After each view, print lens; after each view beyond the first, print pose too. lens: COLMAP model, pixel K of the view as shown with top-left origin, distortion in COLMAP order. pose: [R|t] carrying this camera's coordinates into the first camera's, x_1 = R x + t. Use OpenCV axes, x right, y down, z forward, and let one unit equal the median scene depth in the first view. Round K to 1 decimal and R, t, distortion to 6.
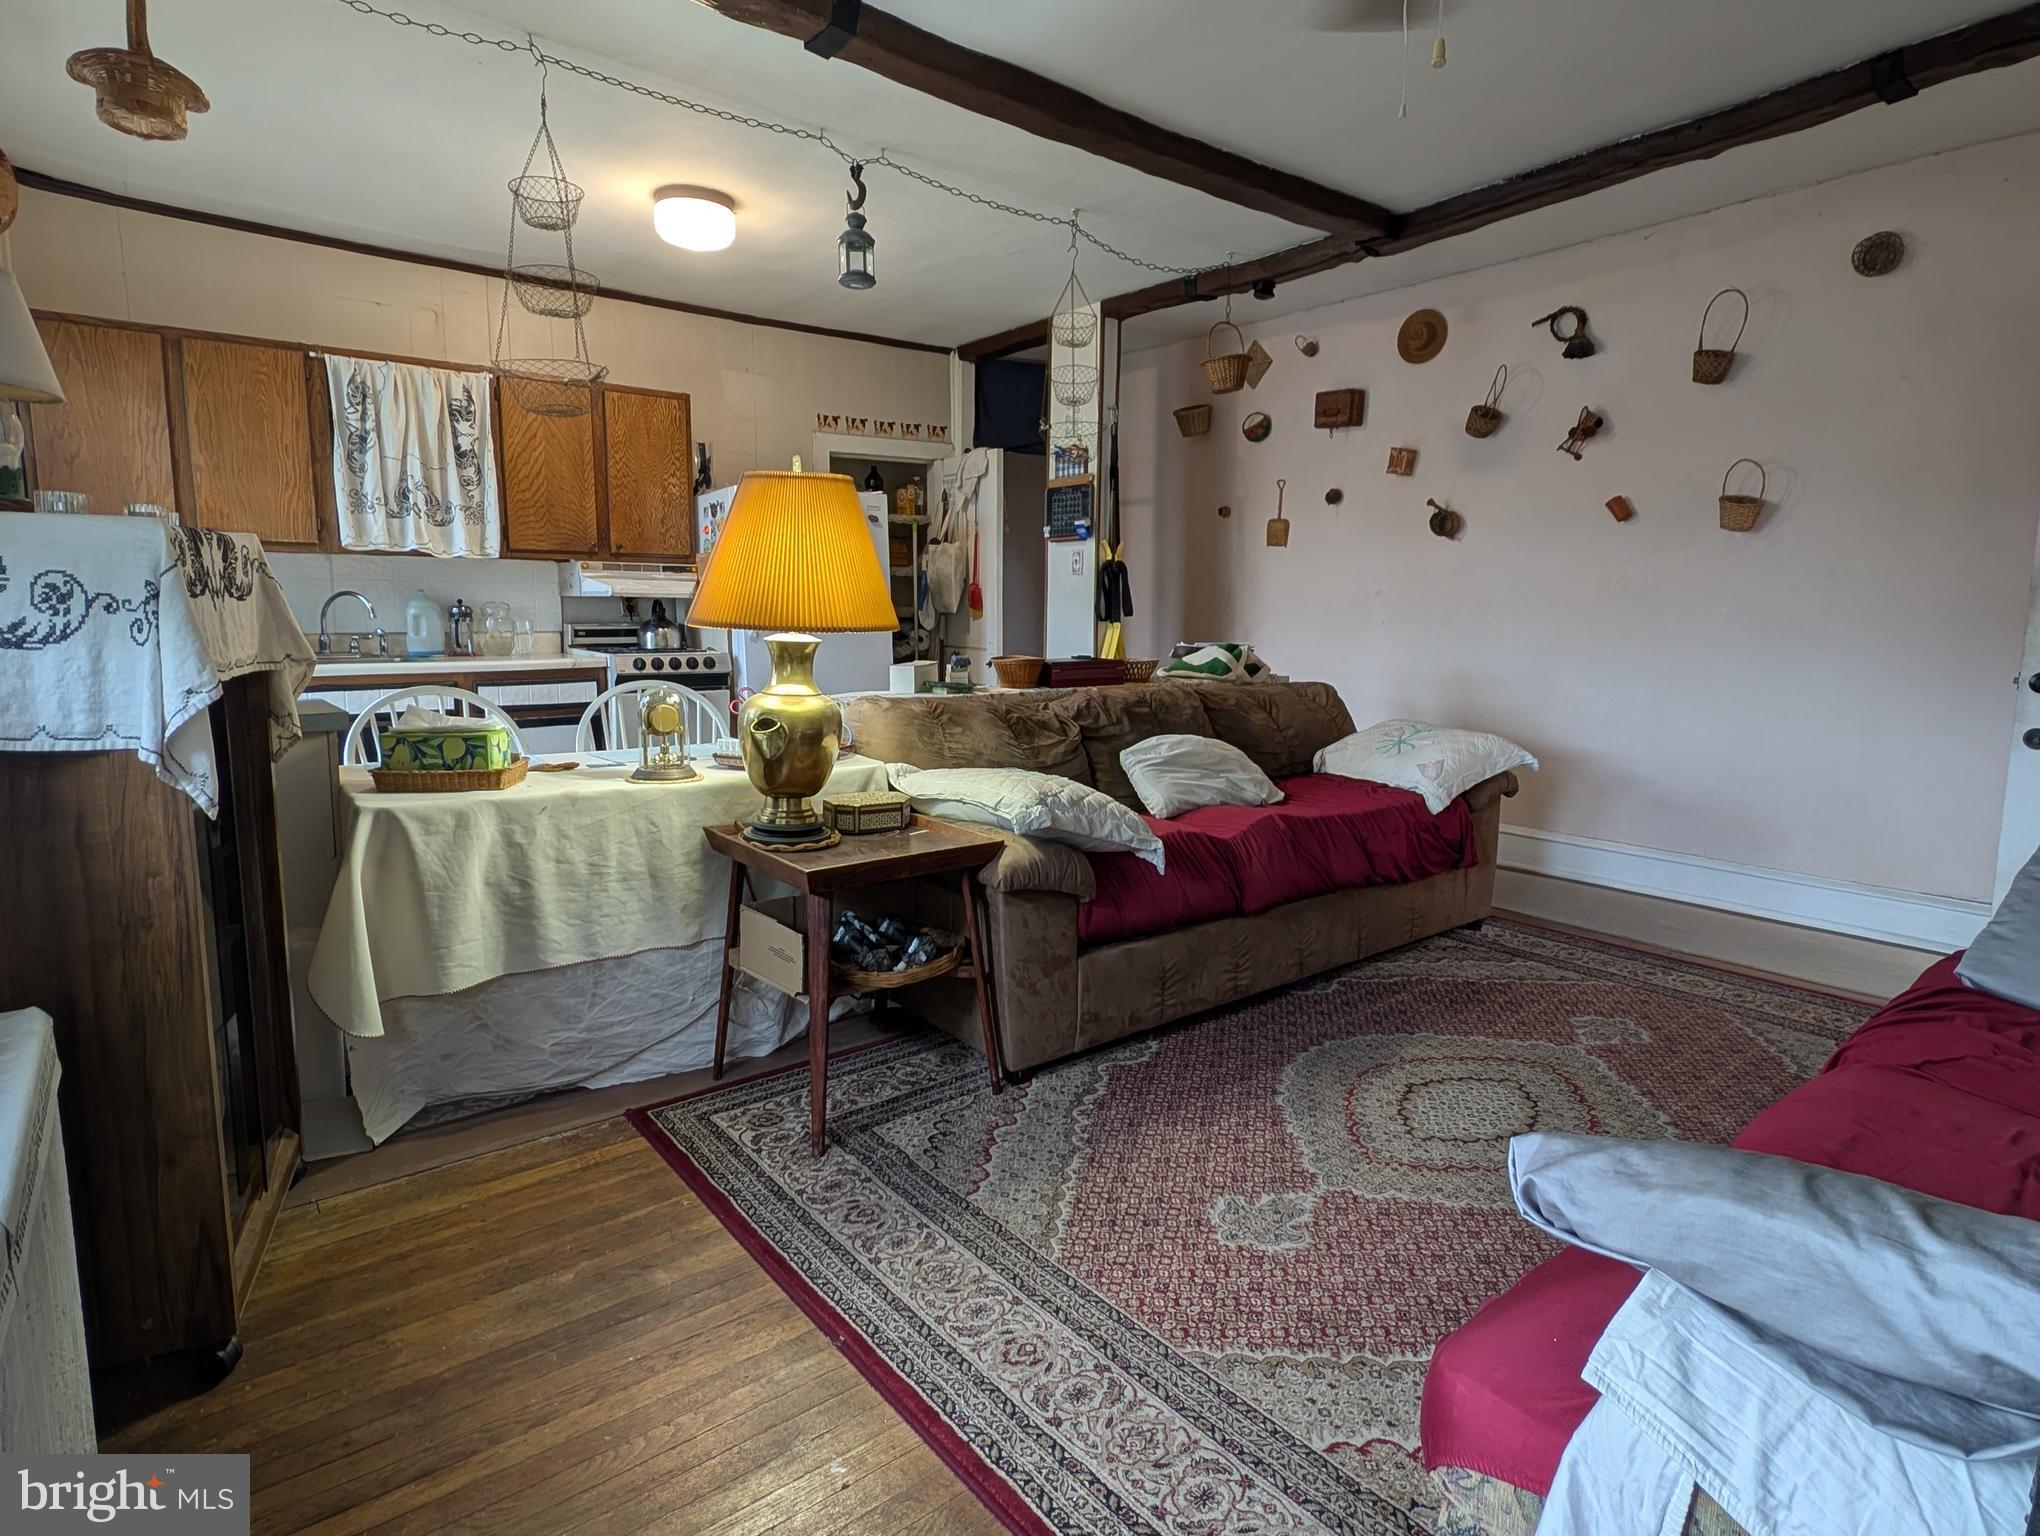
lens RADIAL K [[1026.9, 0, 1013.8], [0, 1026.9, 747.9], [0, 0, 1]] dist [0.022265, -0.015194]
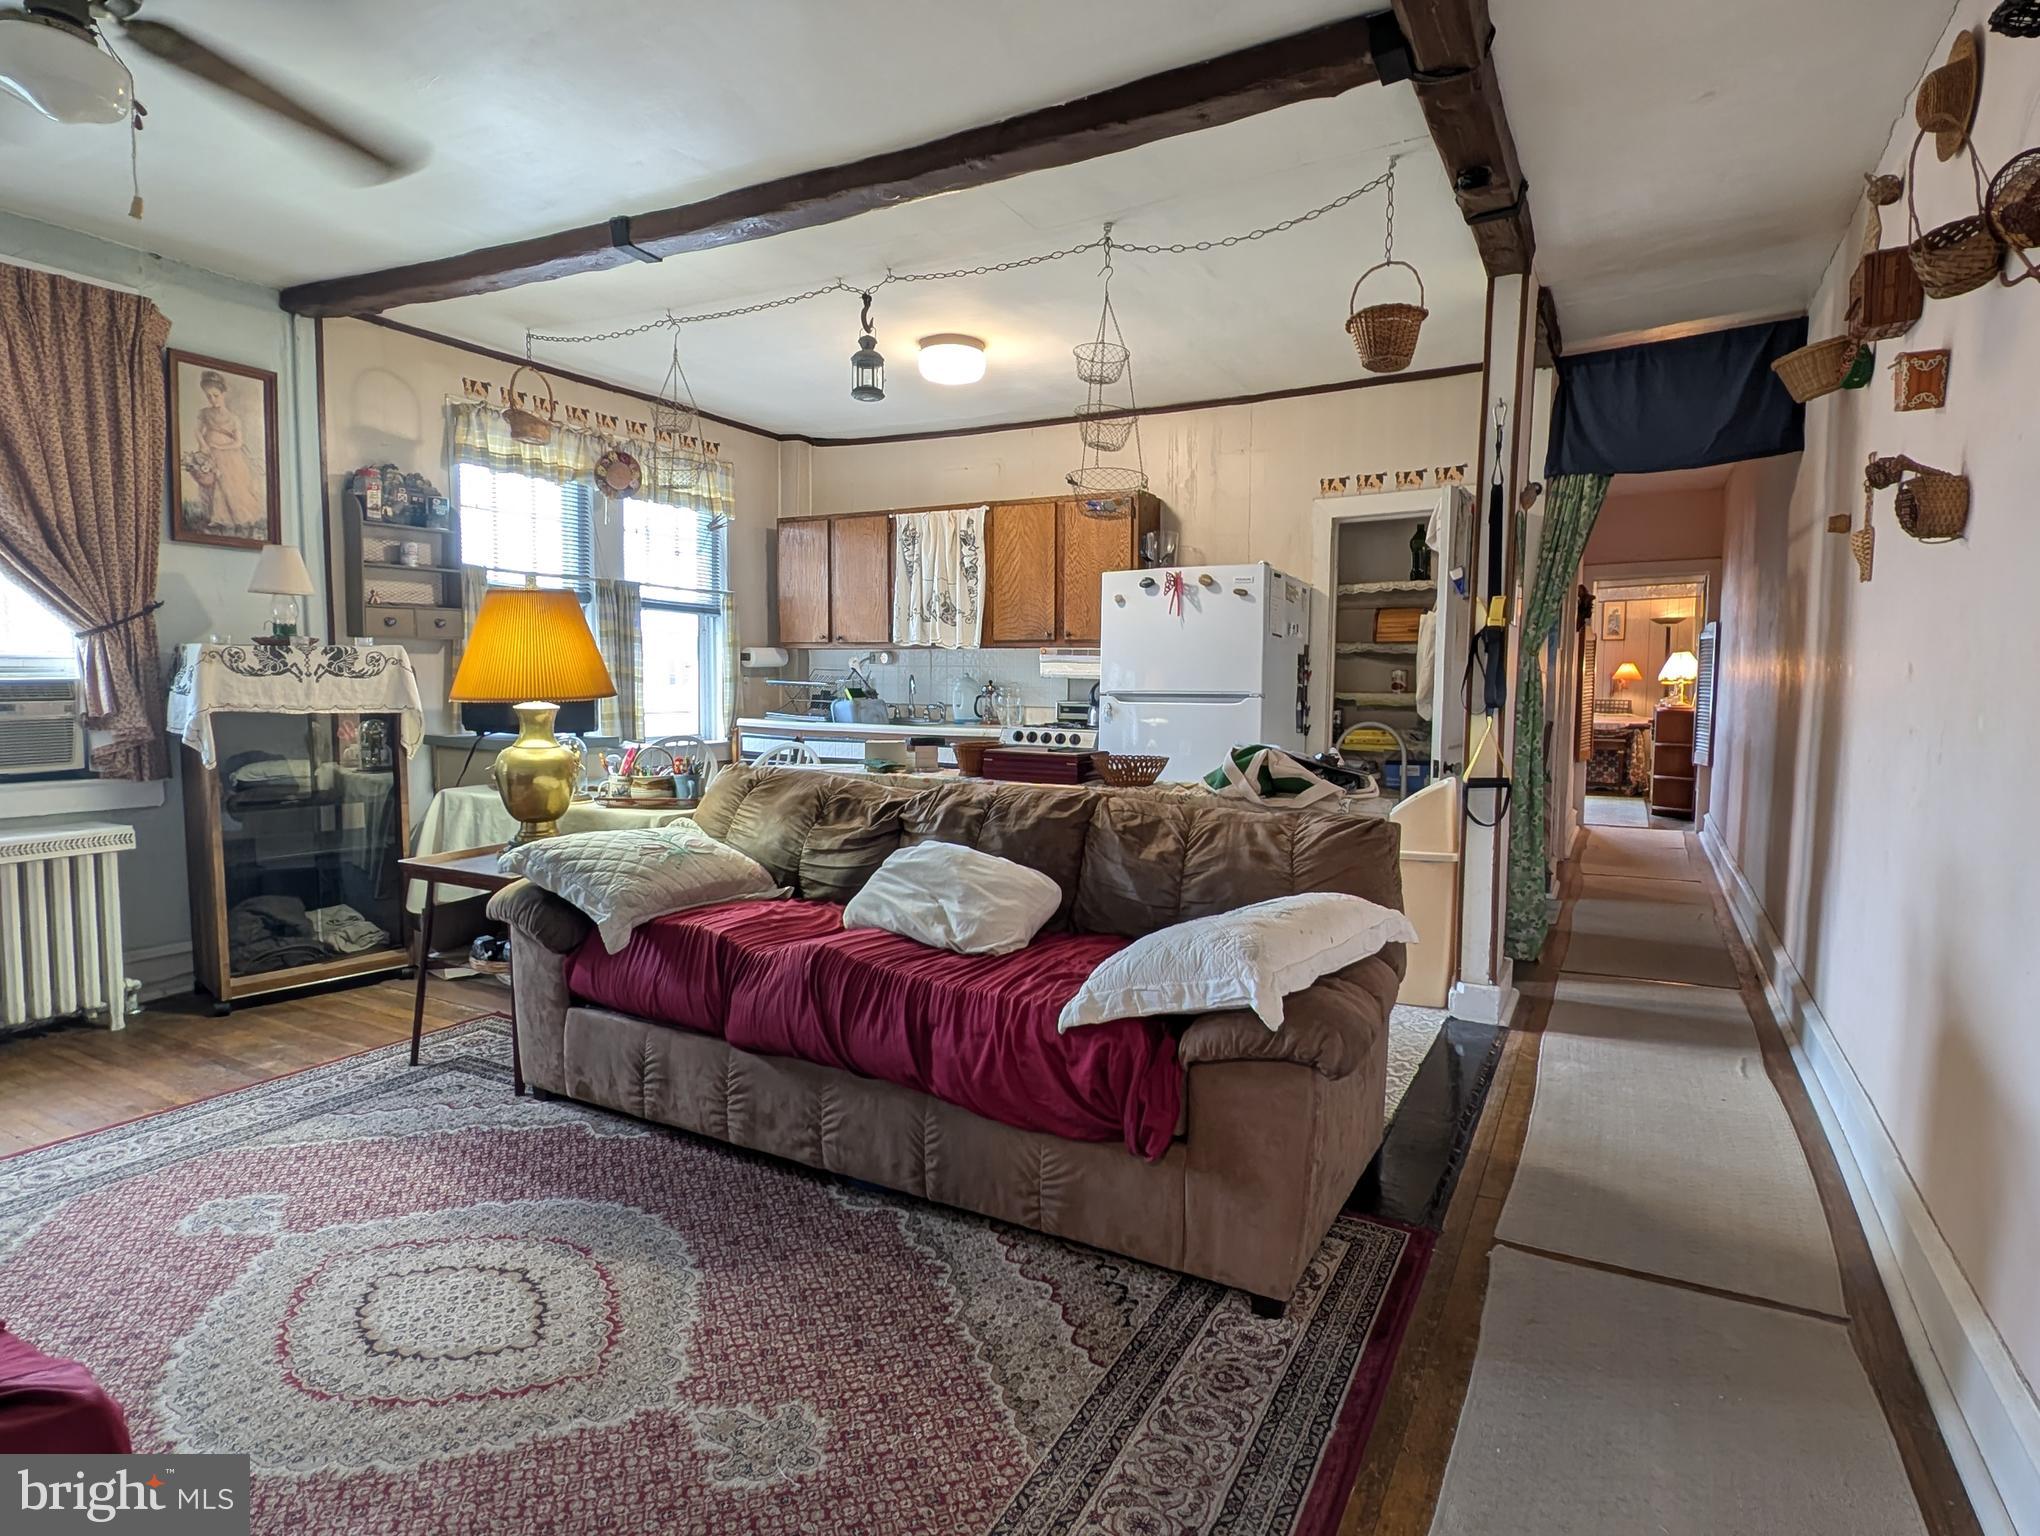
lens RADIAL K [[1026.9, 0, 1013.8], [0, 1026.9, 747.9], [0, 0, 1]] dist [0.022265, -0.015194]
pose [[0.430648, 0.059201, -0.900576, 0.987633], [-0.130542, 0.991439, 0.002749, -0.104409], [0.893029, 0.116379, 0.434690, 0.740305]]
